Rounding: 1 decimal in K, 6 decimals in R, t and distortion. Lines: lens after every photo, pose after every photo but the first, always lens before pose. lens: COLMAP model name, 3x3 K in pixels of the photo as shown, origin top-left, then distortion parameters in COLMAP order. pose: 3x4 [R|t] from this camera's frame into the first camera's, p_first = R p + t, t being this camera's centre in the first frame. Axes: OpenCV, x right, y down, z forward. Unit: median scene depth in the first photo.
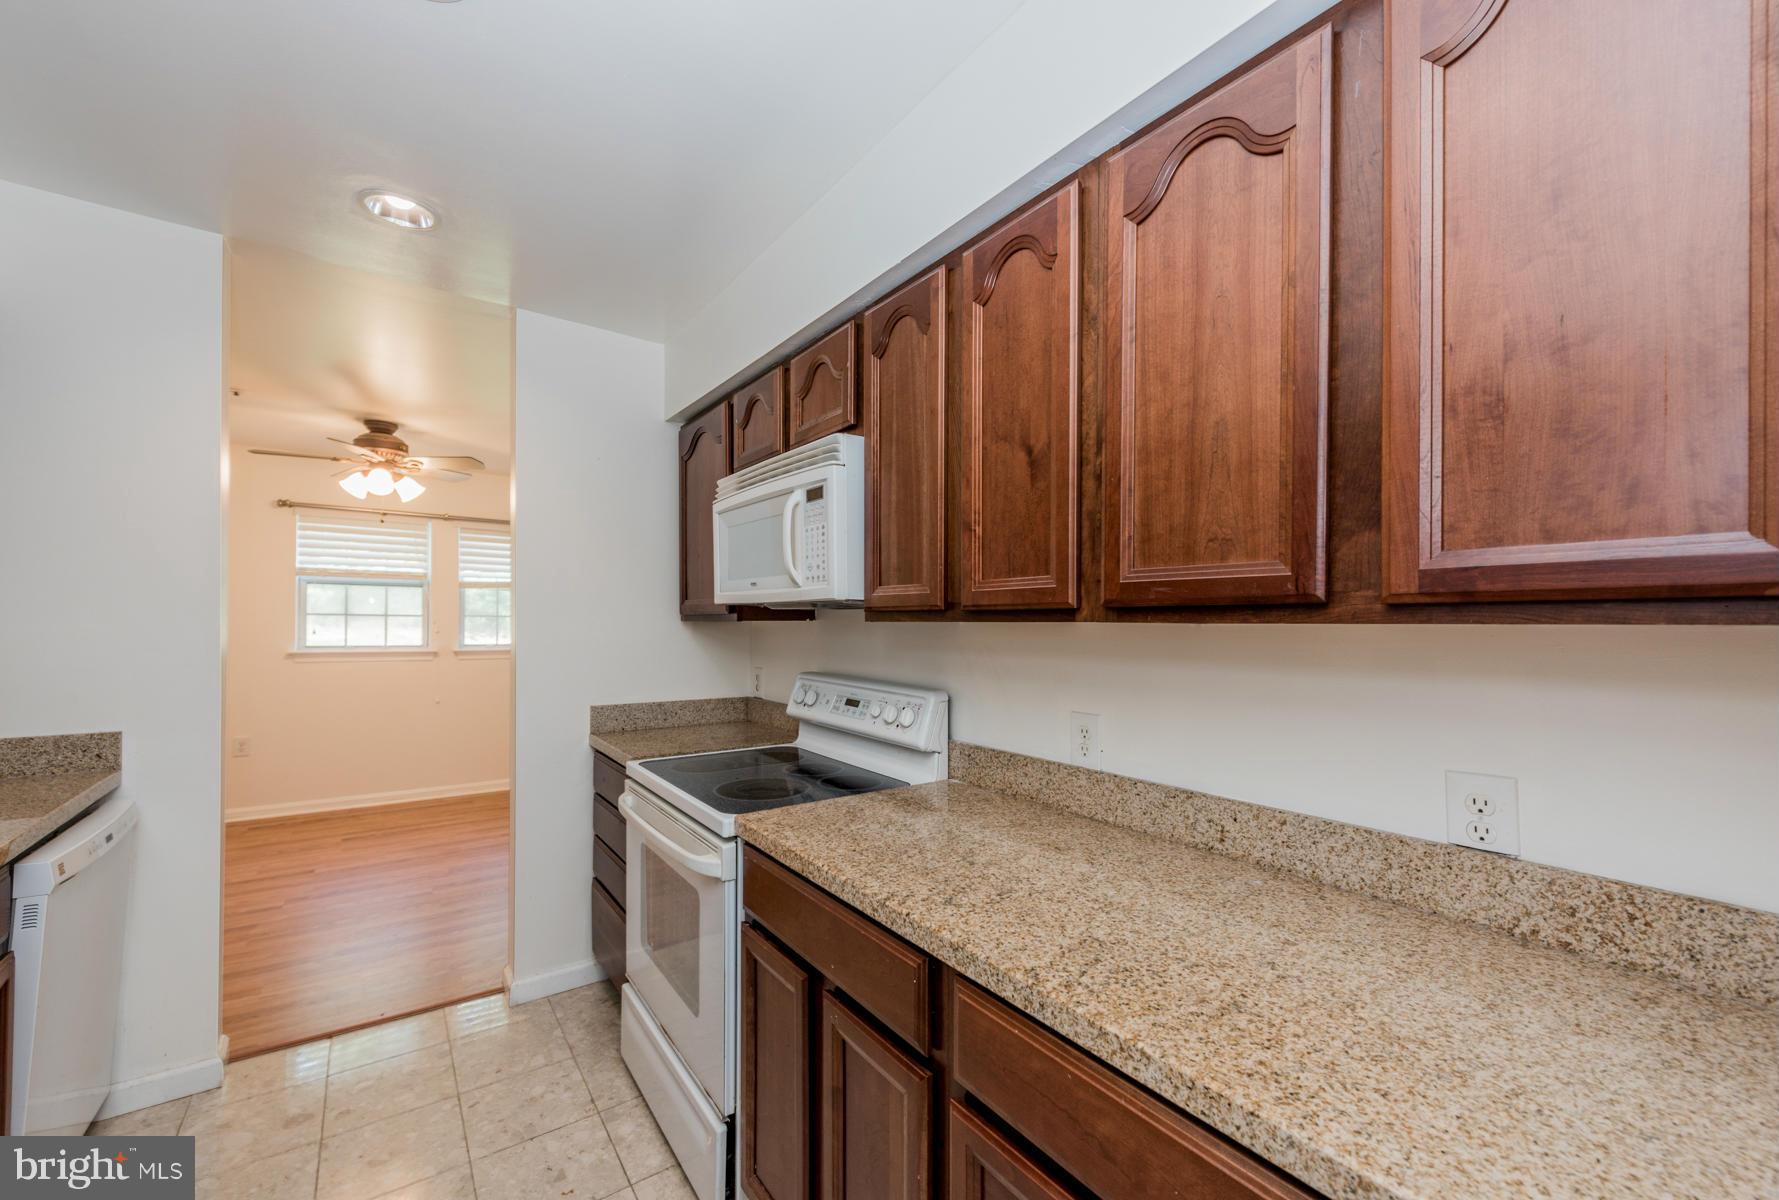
lens RADIAL K [[712.1, 0, 866.5], [0, 712.1, 624.0], [0, 0, 1]] dist [0.013015, -0.003315]
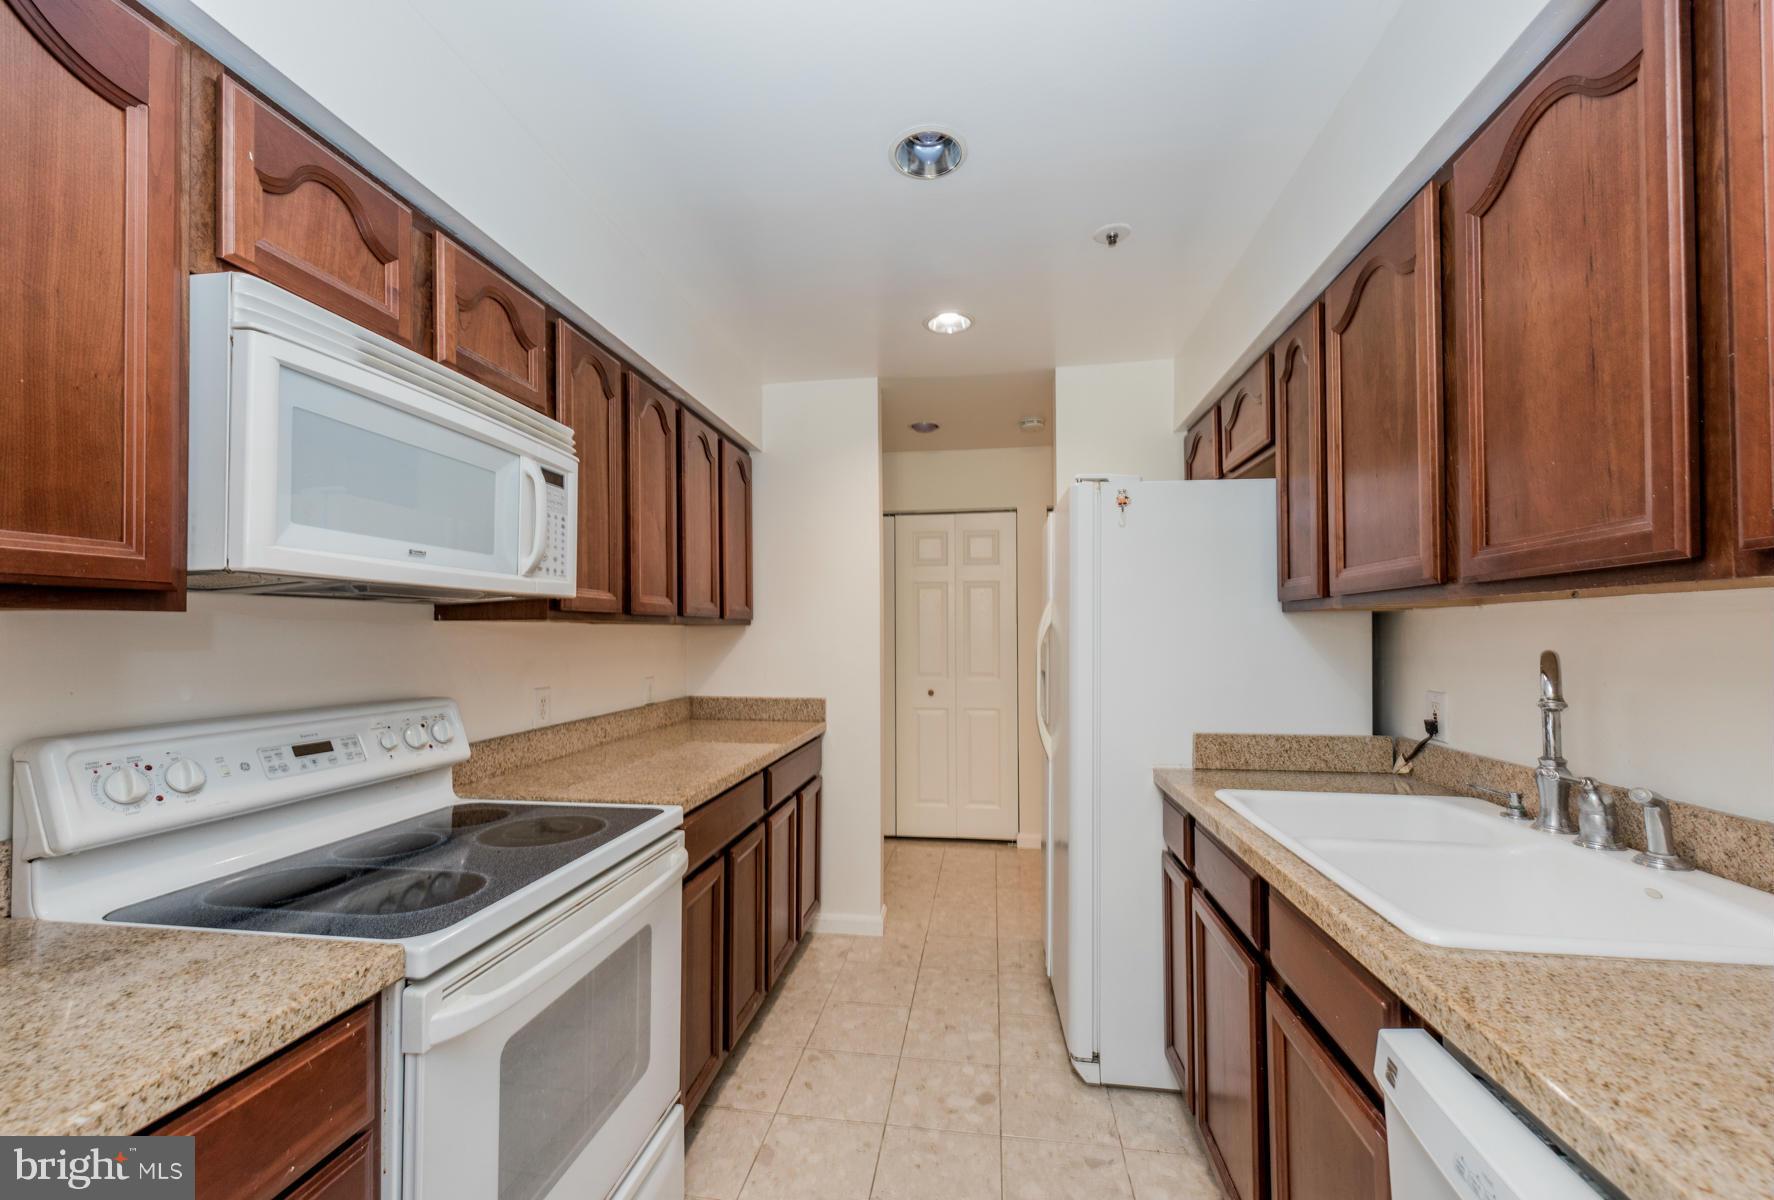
lens RADIAL K [[710.1, 0, 881.5], [0, 710.1, 625.0], [0, 0, 1]] dist [0.013015, -0.003315]
pose [[-0.730029, 0.008433, 0.683364, -1.086860], [0.007801, 0.999962, -0.004006, 0.012285], [-0.683371, 0.002407, -0.730067, 1.500585]]
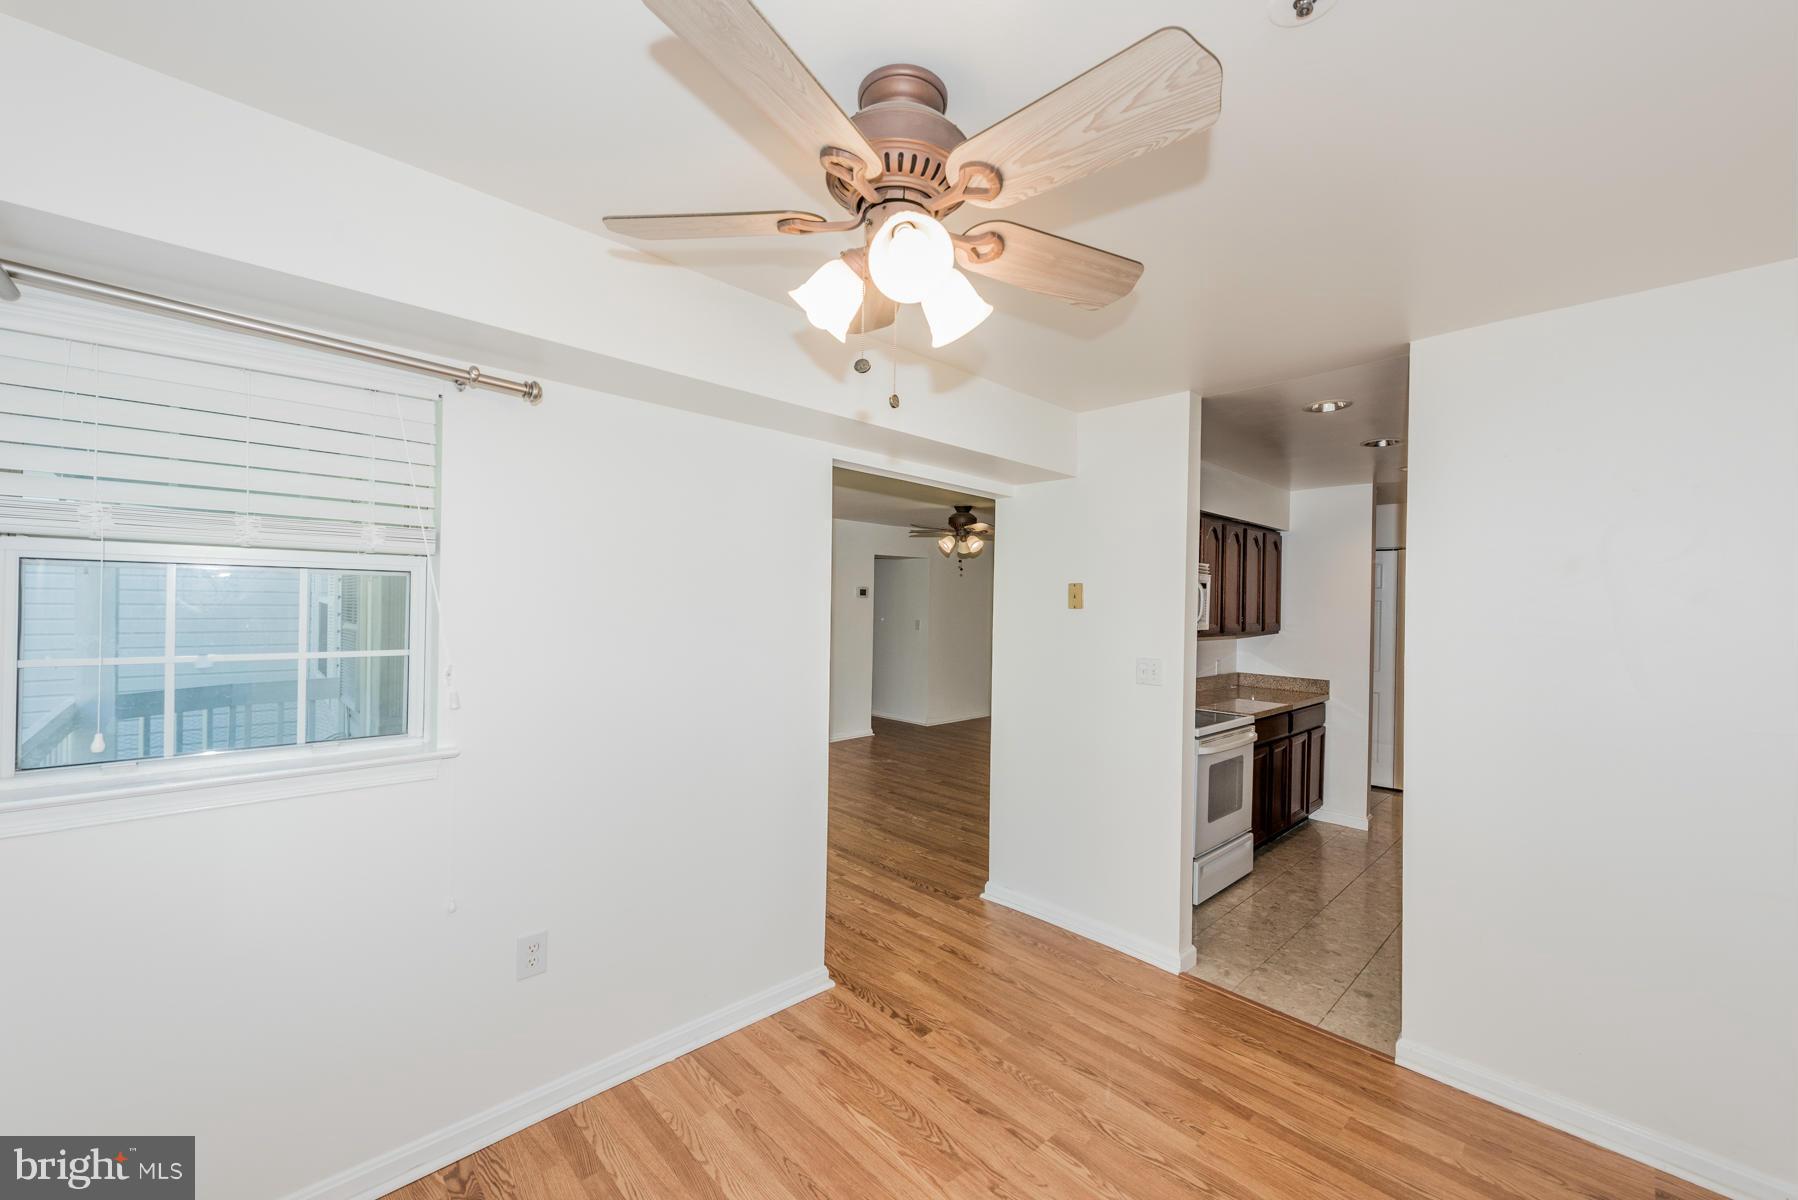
lens RADIAL K [[704.8, 0, 892.3], [0, 704.8, 609.2], [0, 0, 1]] dist [0.003141, -0.000409]
pose [[-0.160029, -0.010220, 0.987059, -2.431583], [-0.009338, 0.999917, 0.008839, -0.122648], [-0.987068, -0.007803, -0.160111, 2.614776]]
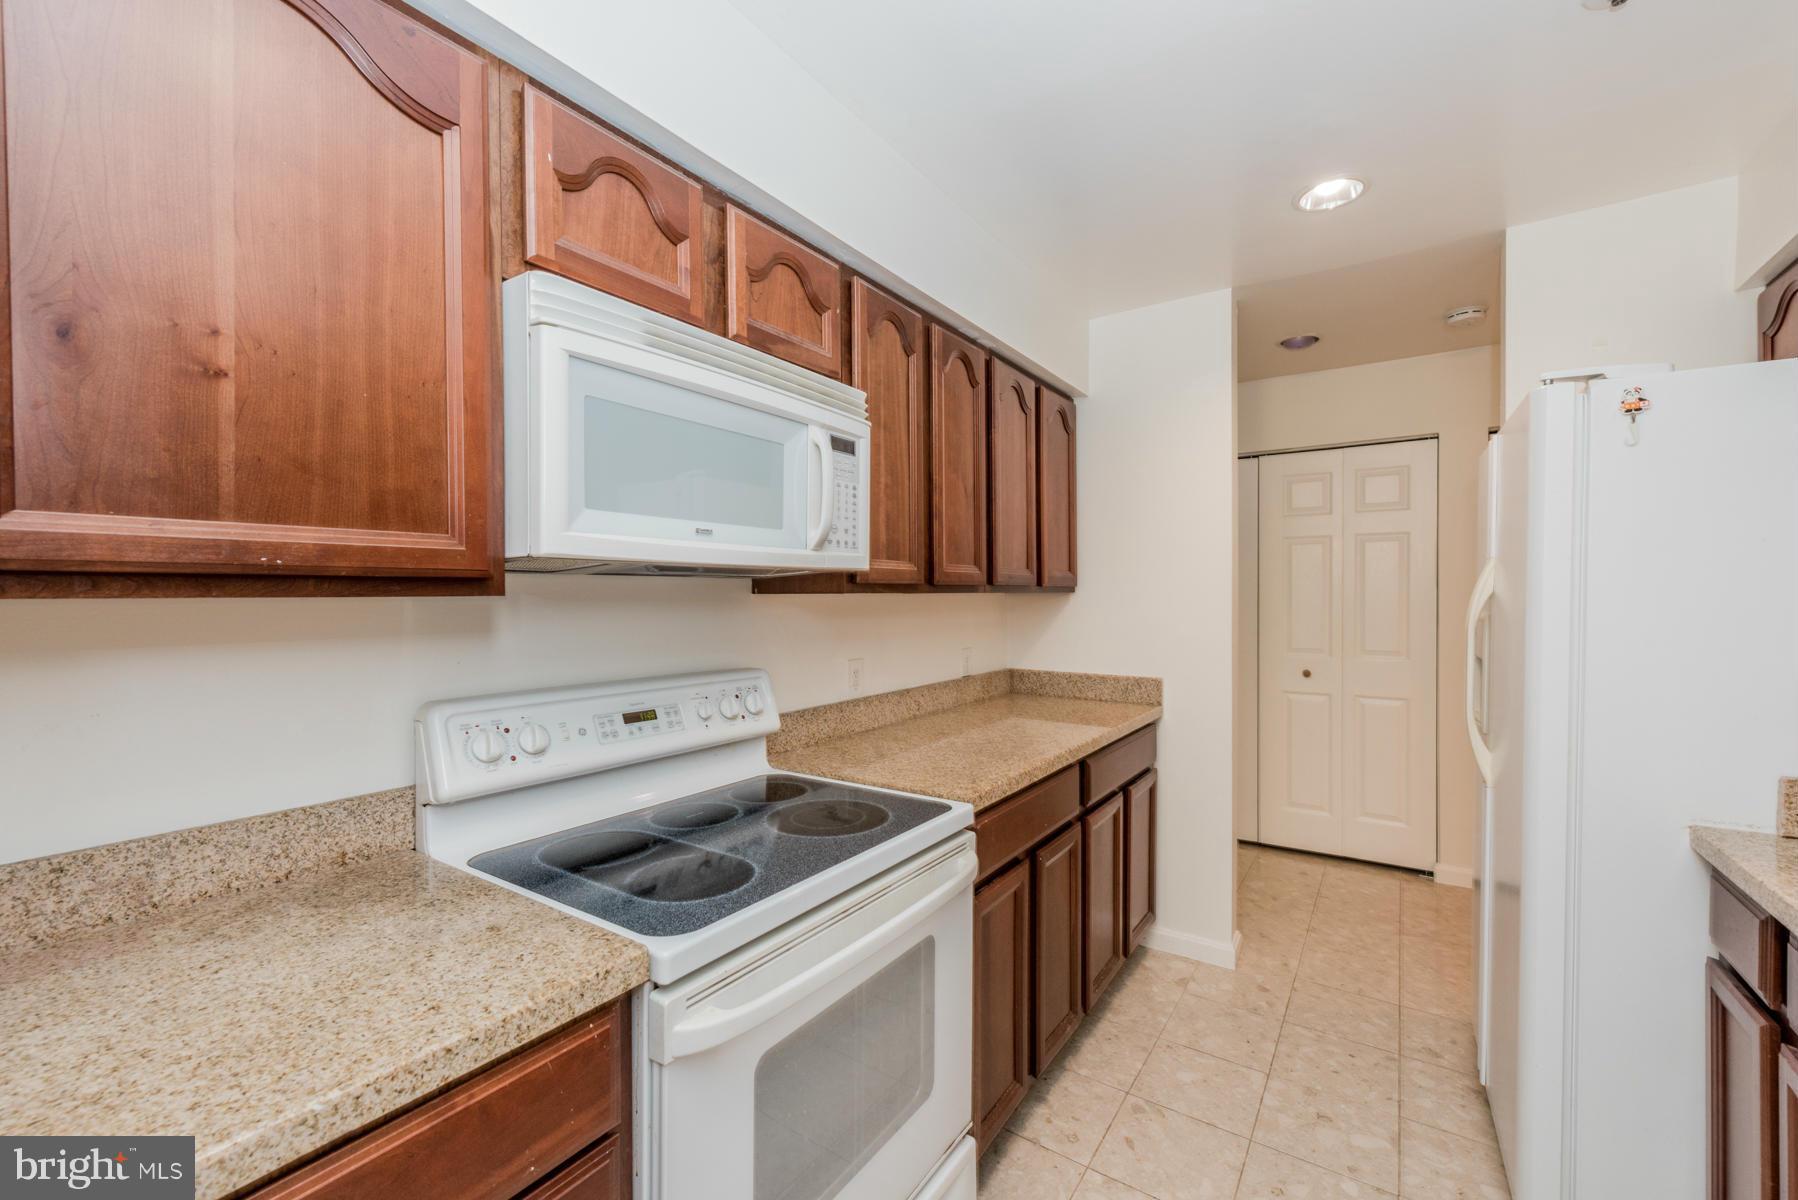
lens RADIAL K [[734.3, 0, 917.3], [0, 734.3, 603.0], [0, 0, 1]] dist [0.014384, -0.002834]
pose [[-0.380887, -0.010983, 0.924556, -1.015323], [0.010560, 0.999813, 0.016227, -0.005992], [-0.924561, 0.015945, -0.380700, 1.371588]]
